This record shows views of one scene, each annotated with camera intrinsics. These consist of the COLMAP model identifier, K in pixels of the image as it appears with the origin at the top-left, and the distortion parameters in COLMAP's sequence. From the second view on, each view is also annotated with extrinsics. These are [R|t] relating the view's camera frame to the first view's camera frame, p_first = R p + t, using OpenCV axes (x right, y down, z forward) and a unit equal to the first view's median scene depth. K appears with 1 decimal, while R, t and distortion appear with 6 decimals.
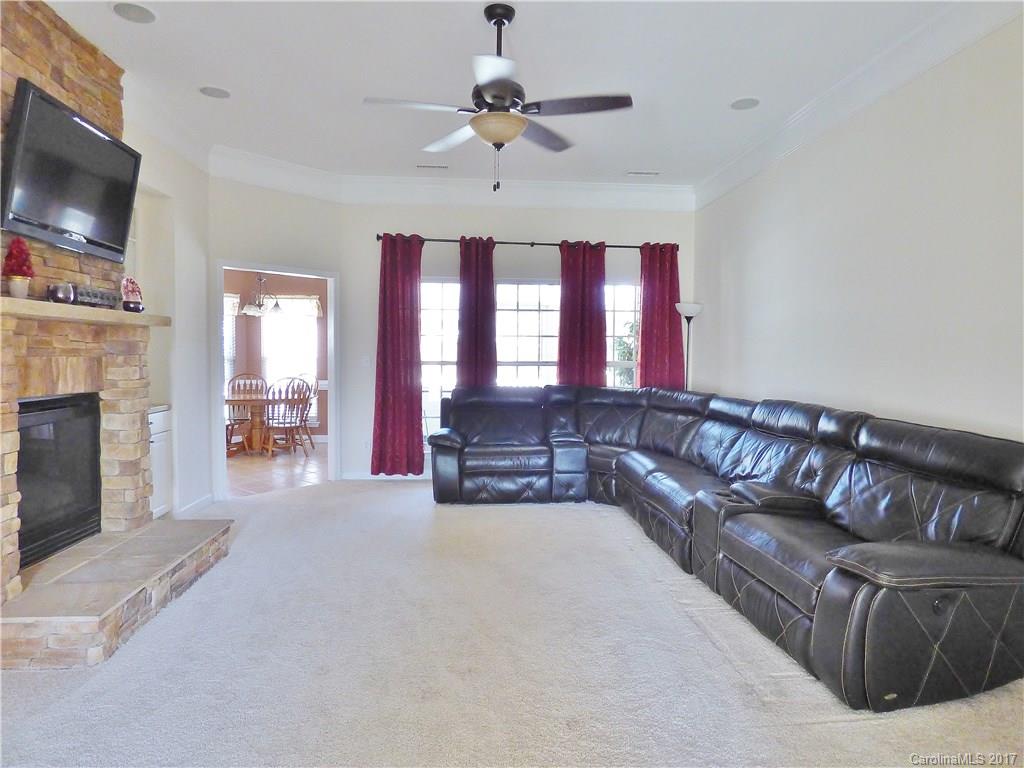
lens RADIAL K [[624.3, 0, 513.5], [0, 624.3, 383.4], [0, 0, 1]] dist [-0.016859, 0.004976]
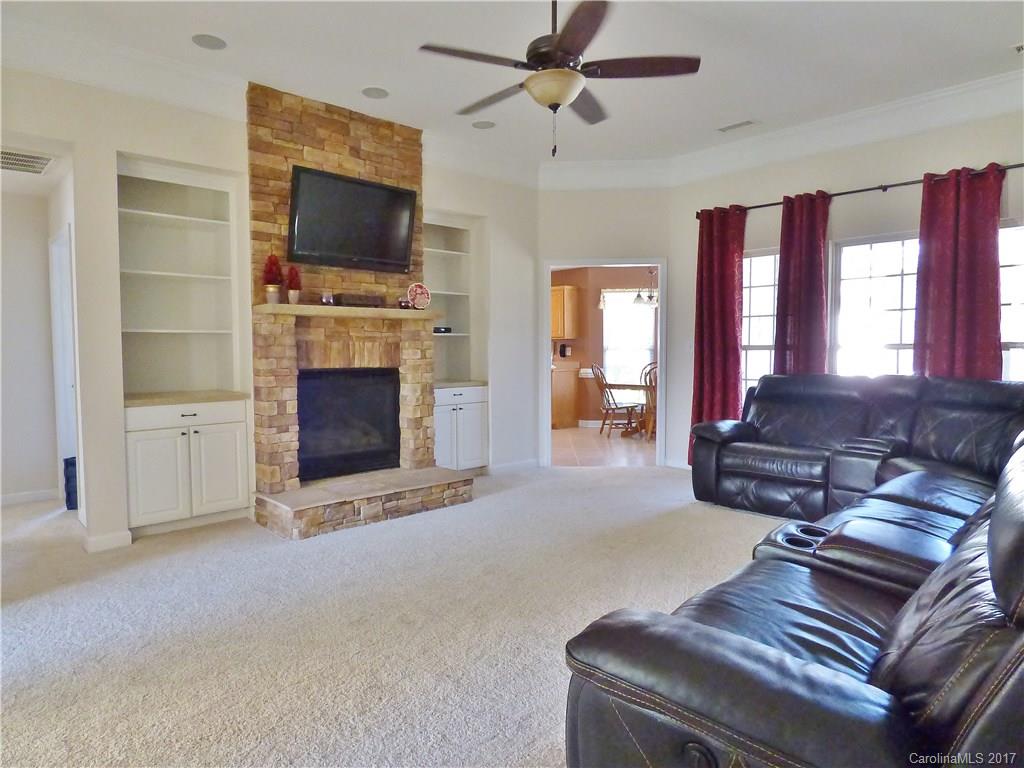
lens RADIAL K [[624.3, 0, 513.3], [0, 624.3, 388.0], [0, 0, 1]] dist [-0.016859, 0.004976]
pose [[0.625139, 0.034516, -0.779750, 0.576119], [-0.024736, 0.999396, 0.024407, 0.018265], [0.780122, 0.004030, 0.625615, 0.308143]]
